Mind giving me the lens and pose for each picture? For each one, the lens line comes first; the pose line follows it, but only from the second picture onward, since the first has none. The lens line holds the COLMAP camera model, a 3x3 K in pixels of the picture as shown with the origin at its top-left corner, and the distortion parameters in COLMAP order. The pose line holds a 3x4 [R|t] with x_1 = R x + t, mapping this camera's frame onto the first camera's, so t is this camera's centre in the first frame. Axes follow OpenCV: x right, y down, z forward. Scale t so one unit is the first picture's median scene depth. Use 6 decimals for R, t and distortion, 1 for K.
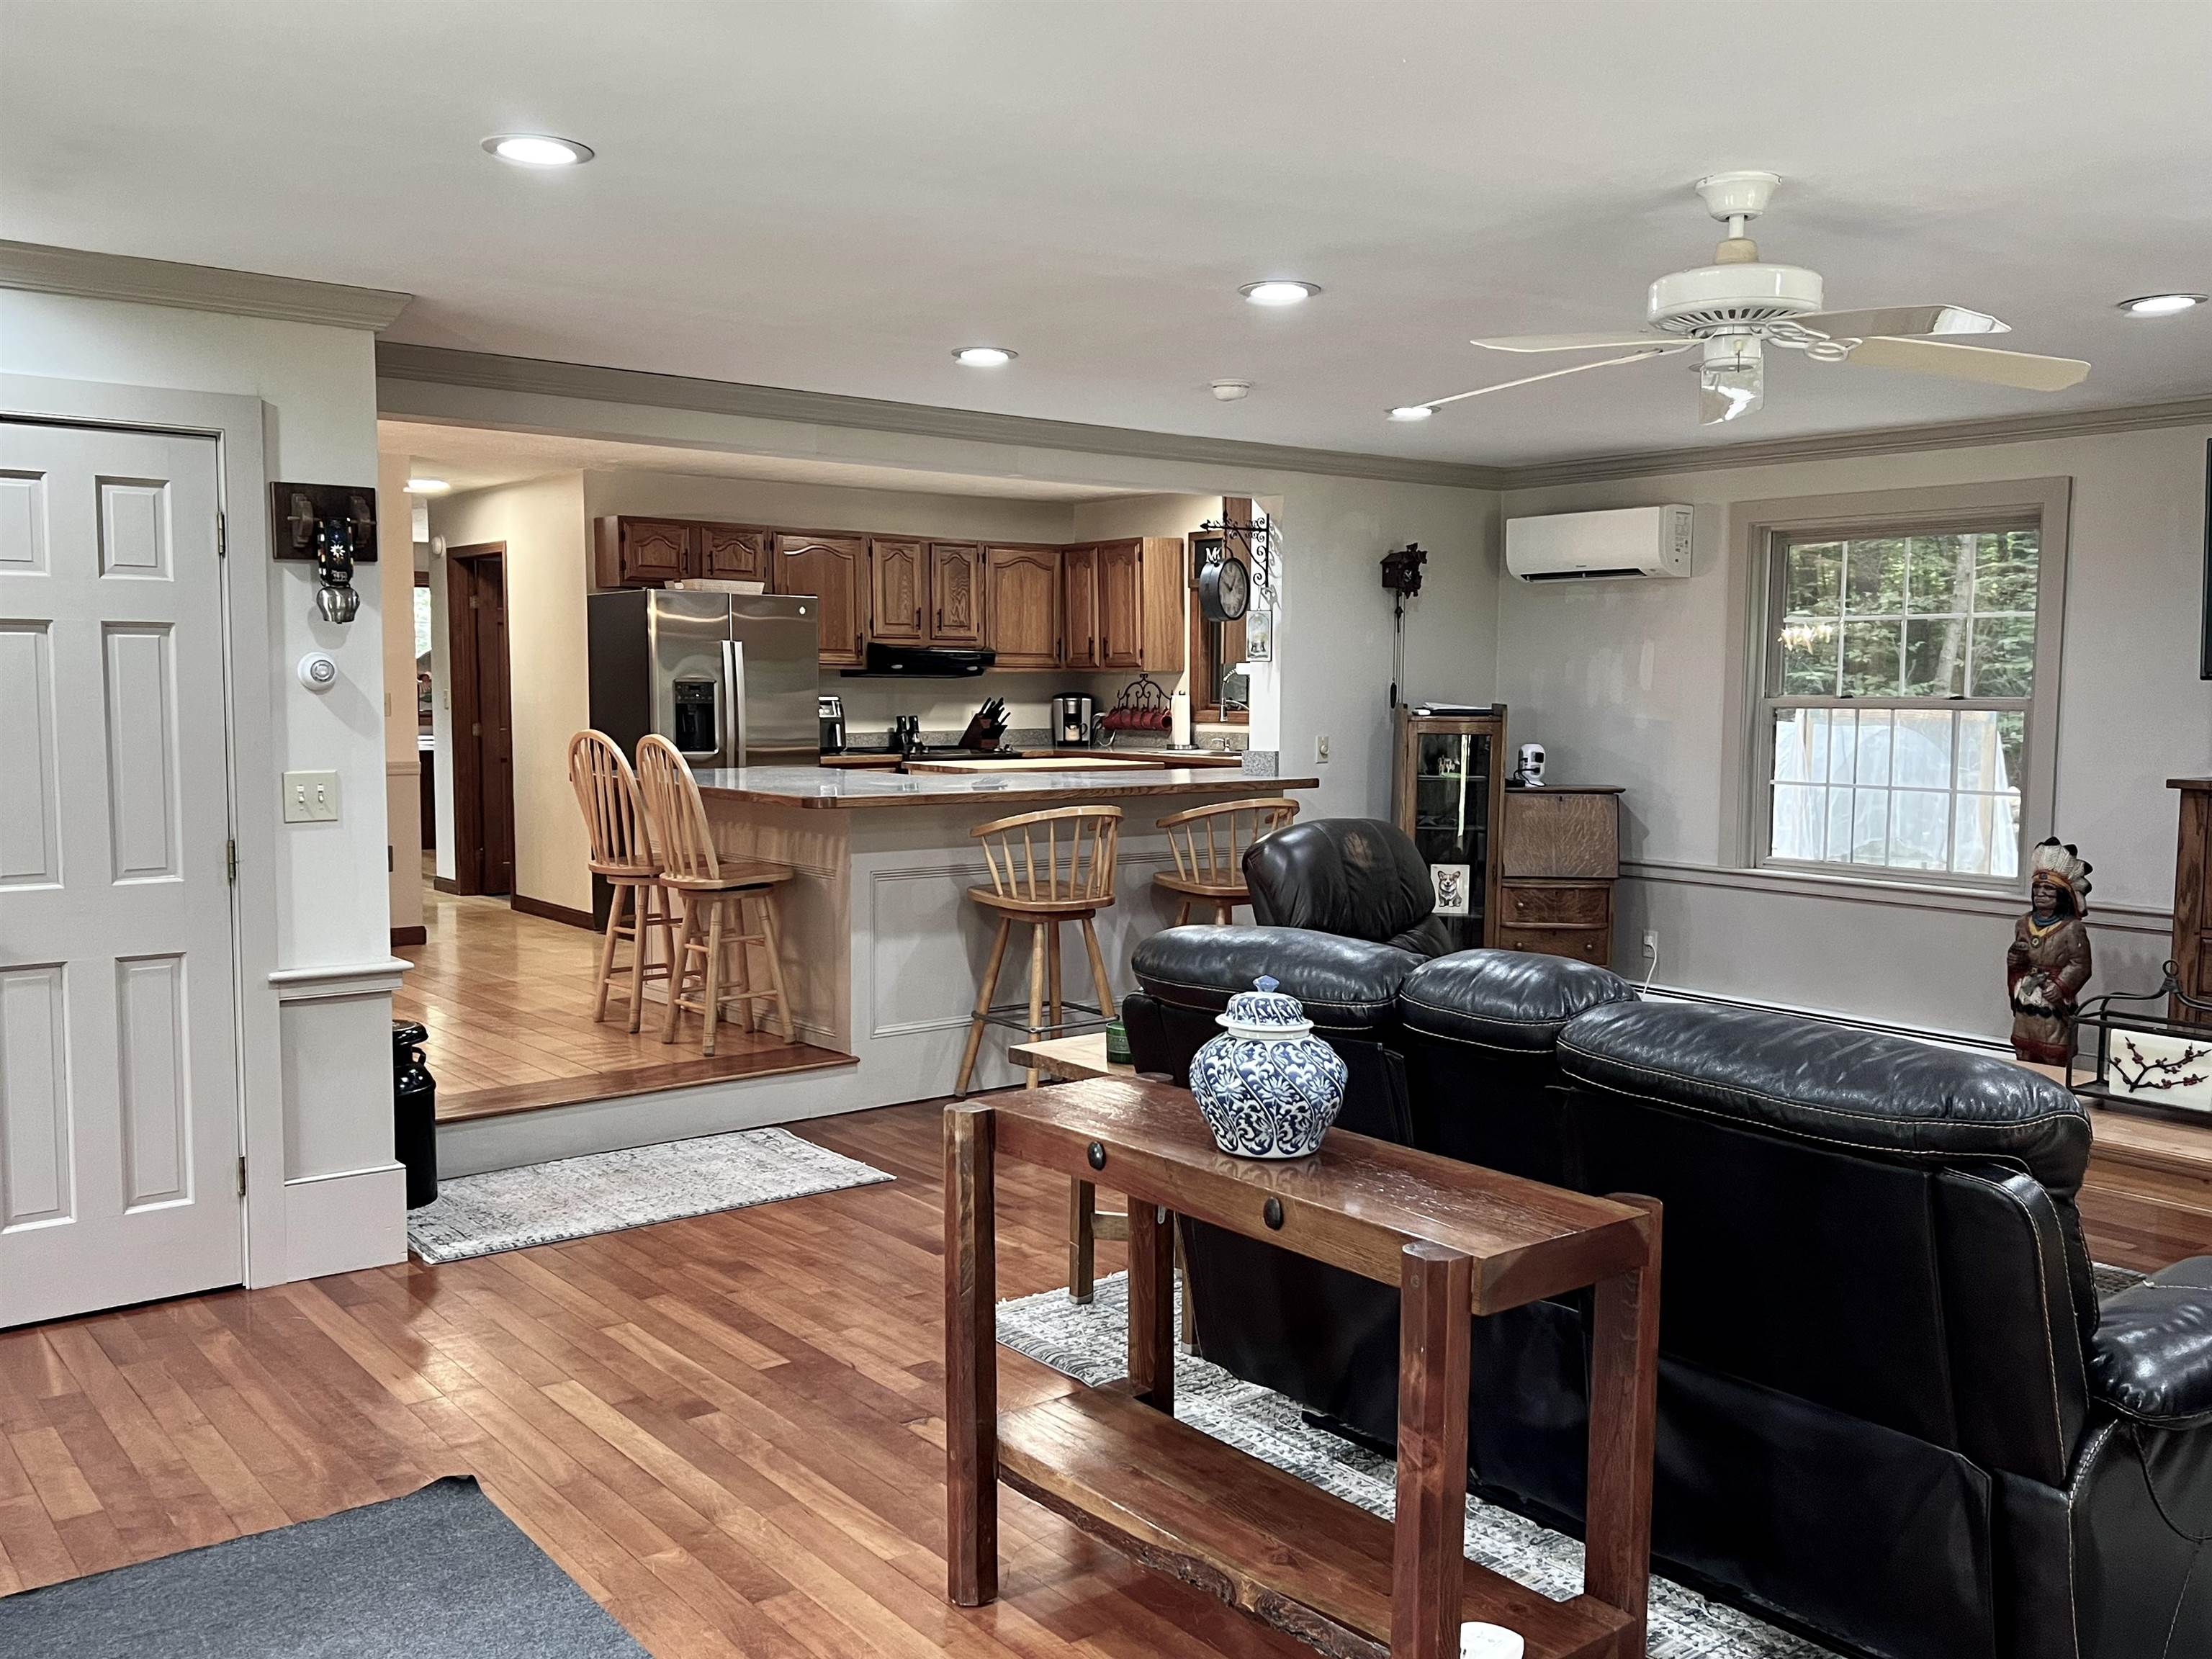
lens RADIAL K [[1894.8, 0, 1134.7], [0, 1894.8, 841.0], [0, 0, 1]] dist [0.122797, -0.210237]
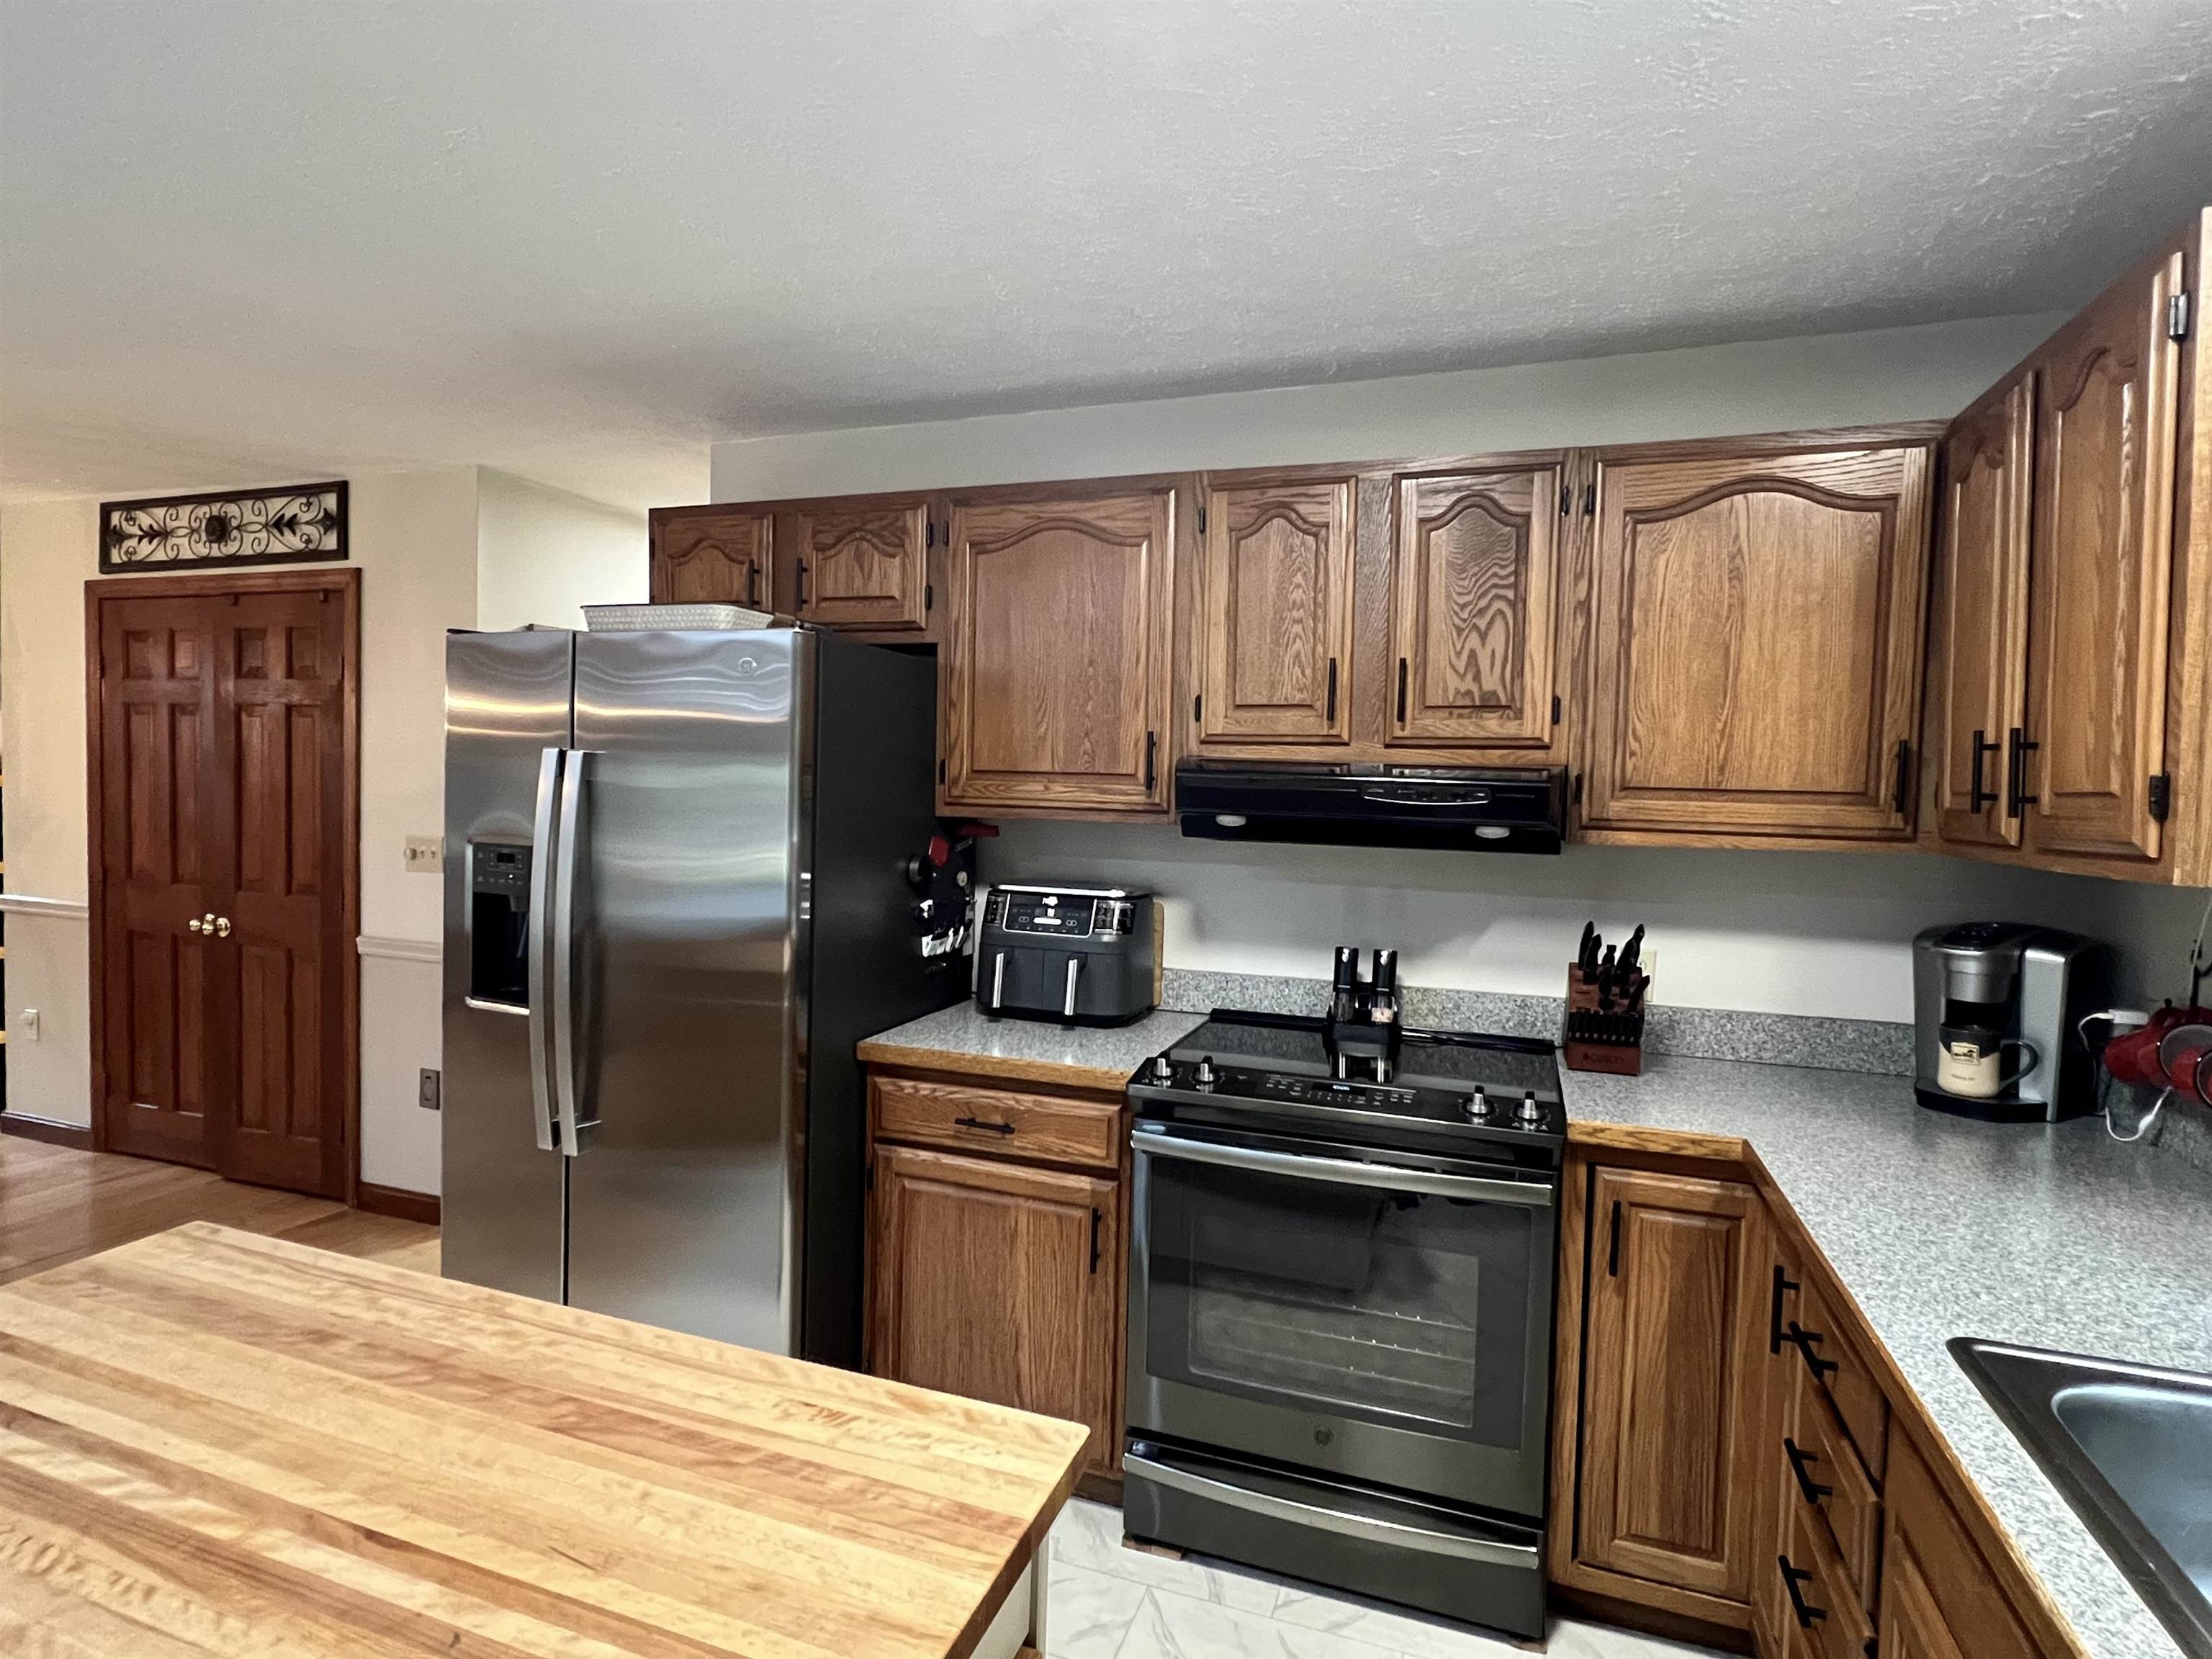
lens RADIAL K [[1135.0, 0, 1106.0], [0, 1135.0, 829.5], [0, 0, 1]] dist [0.000055, -0.000531]
pose [[0.521661, 0.046199, -0.851901, 0.069283], [-0.095187, 0.995450, -0.004304, -0.124893], [0.847826, 0.083335, 0.523685, 1.246142]]
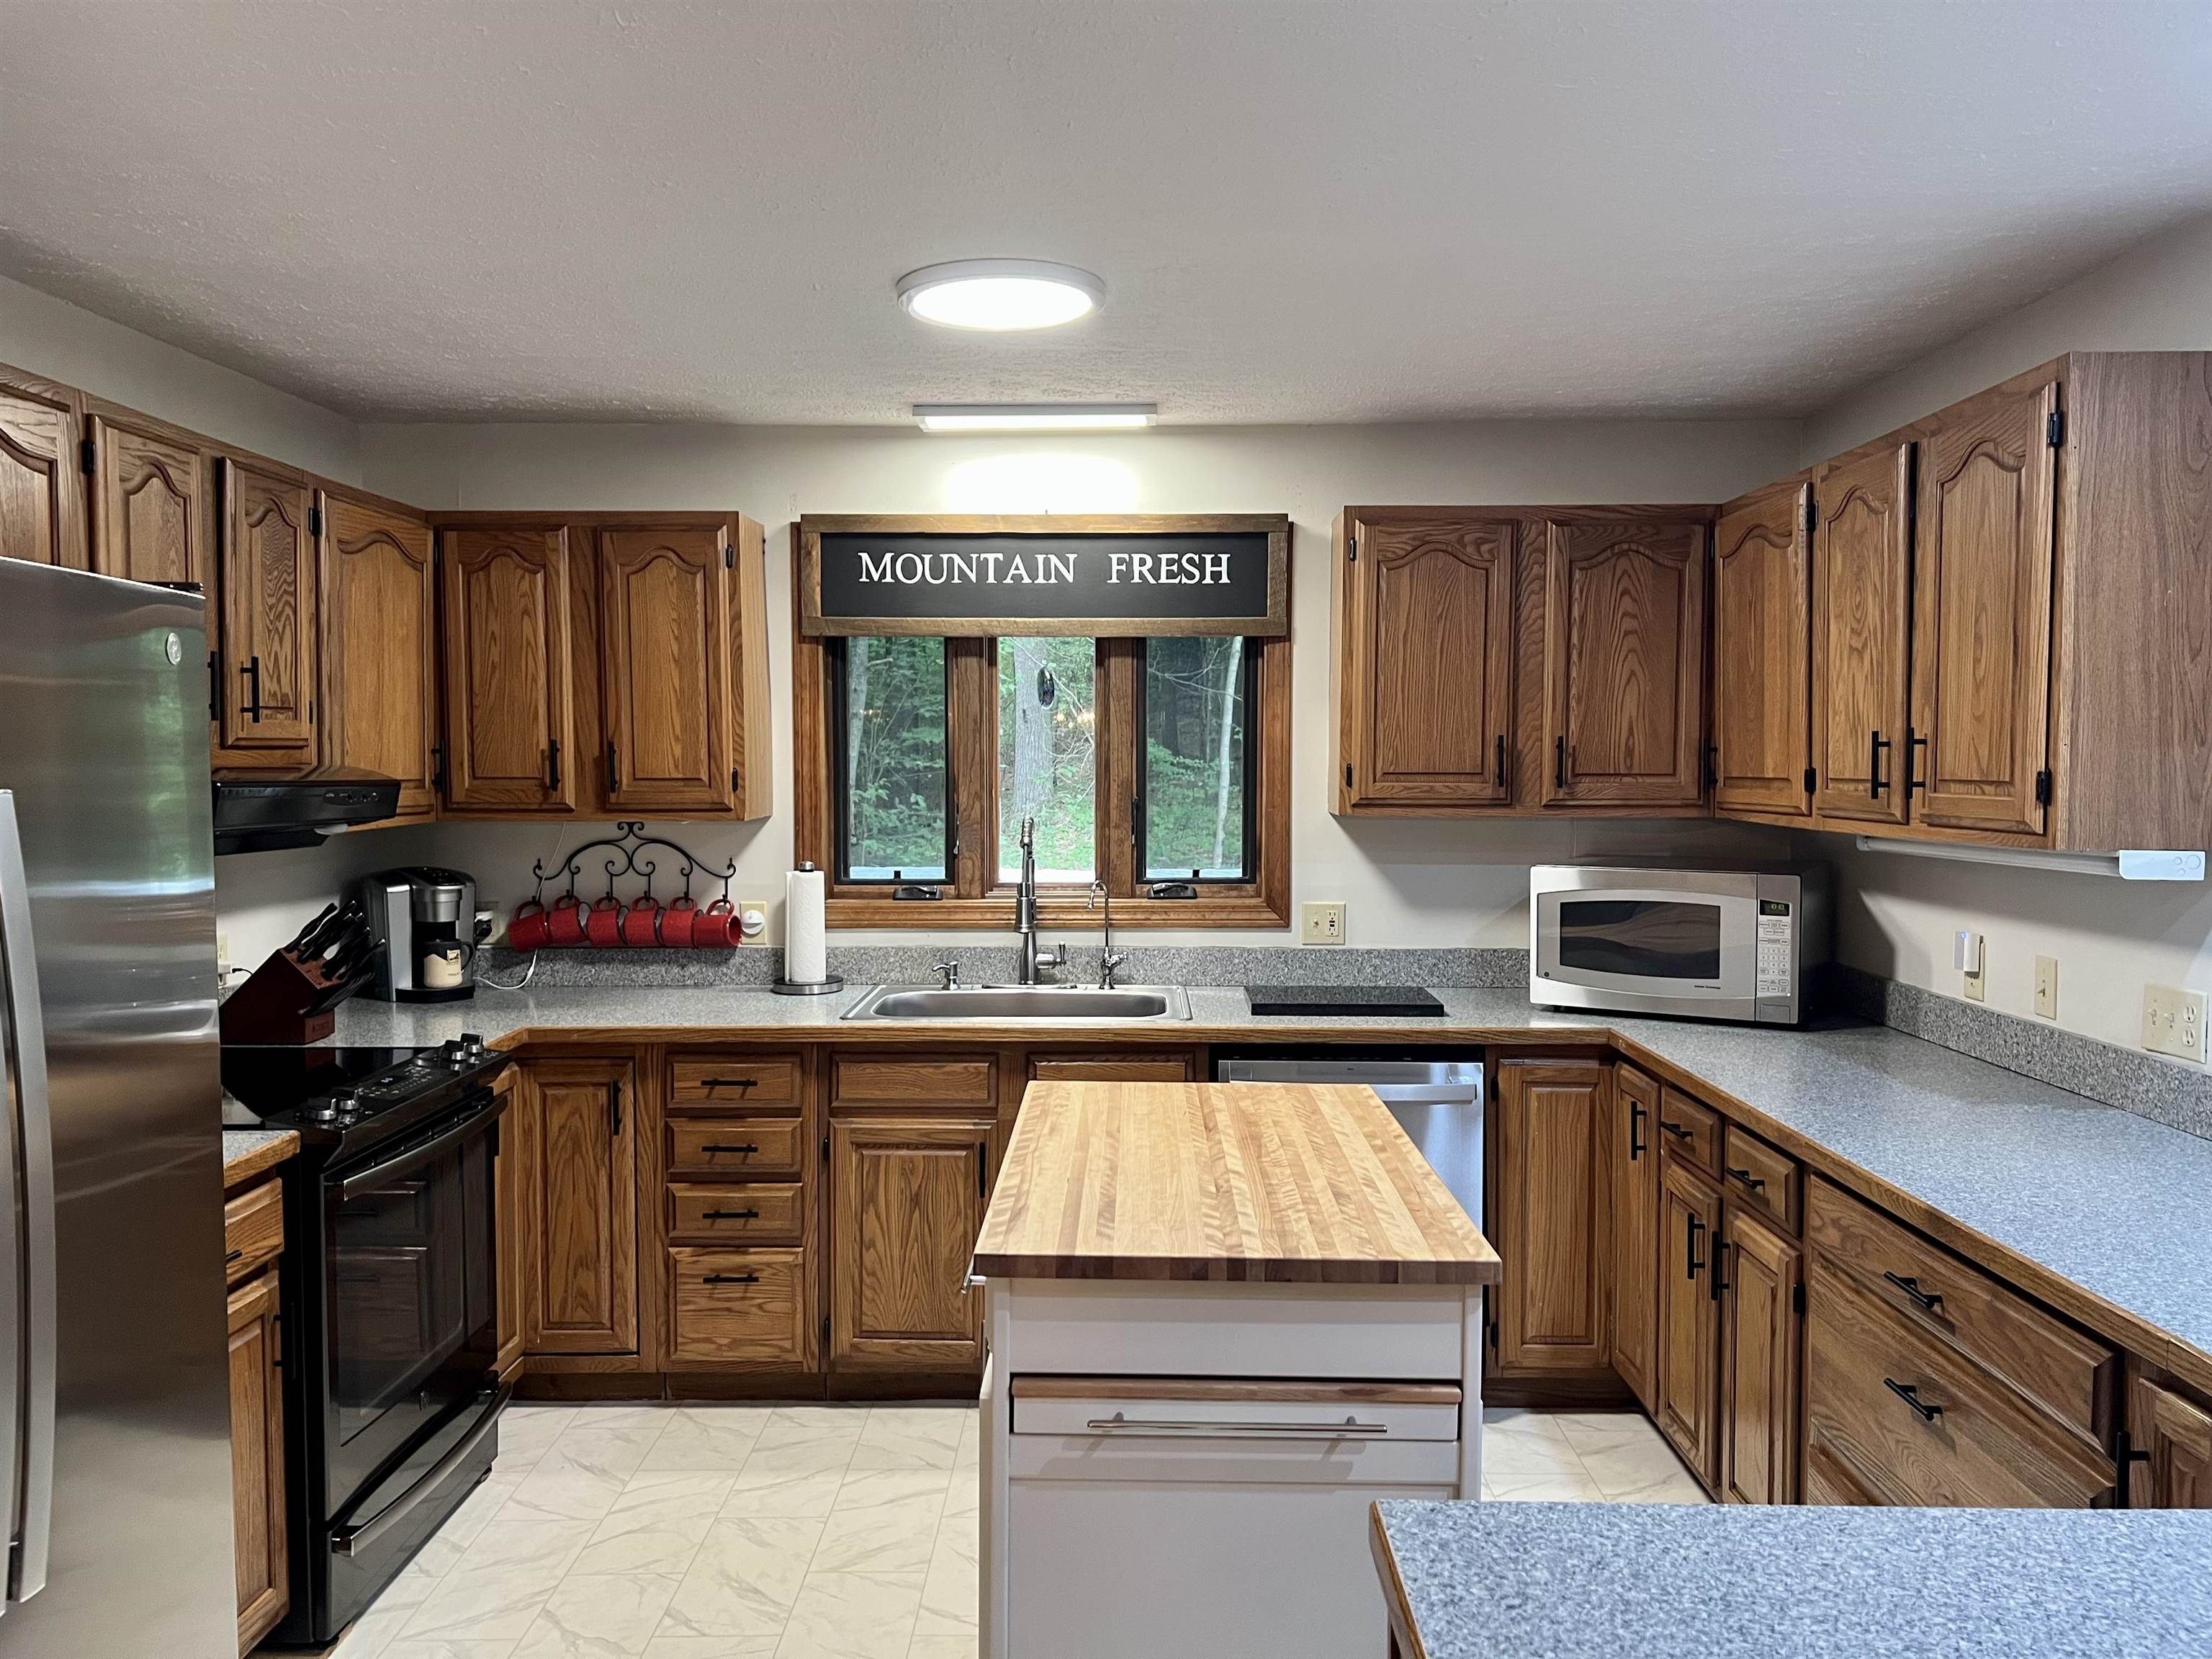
lens RADIAL K [[1614.4, 0, 1106.0], [0, 1614.4, 829.5], [0, 0, 1]] dist [0.001284, 0.000189]
pose [[0.641045, -0.036694, 0.766625, -0.330782], [0.065778, 0.997808, -0.007243, -0.117585], [-0.764679, 0.055070, 0.642054, 1.035692]]
